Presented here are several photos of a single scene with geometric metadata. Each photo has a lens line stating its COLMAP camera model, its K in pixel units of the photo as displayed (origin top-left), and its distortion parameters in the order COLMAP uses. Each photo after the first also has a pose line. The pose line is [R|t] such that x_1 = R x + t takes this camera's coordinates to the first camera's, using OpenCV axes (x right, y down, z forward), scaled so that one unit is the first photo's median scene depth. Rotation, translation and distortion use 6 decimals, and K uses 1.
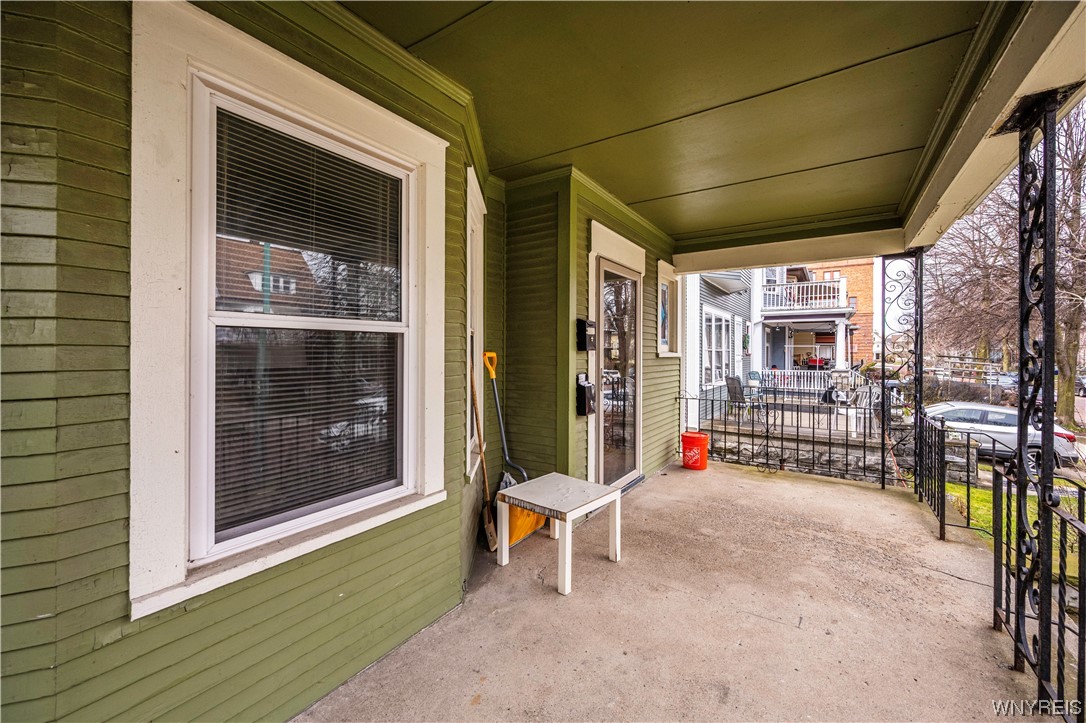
lens RADIAL K [[435.9, 0, 543.2], [0, 435.9, 348.0], [0, 0, 1]] dist [0.000379, 0.000174]
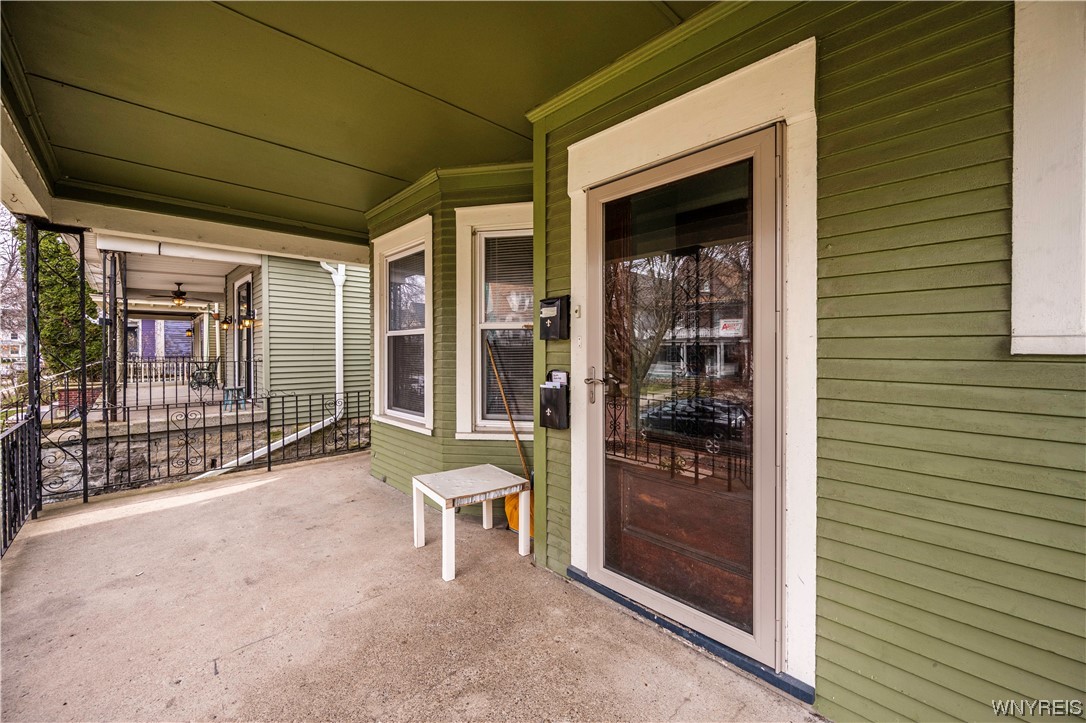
lens RADIAL K [[435.9, 0, 543.2], [0, 435.9, 348.0], [0, 0, 1]] dist [0.000379, 0.000174]
pose [[-0.226034, 0.000901, -0.974119, 1.033764], [0.008882, 0.999960, -0.001136, 0.032383], [0.974079, -0.008909, -0.226033, 1.482506]]
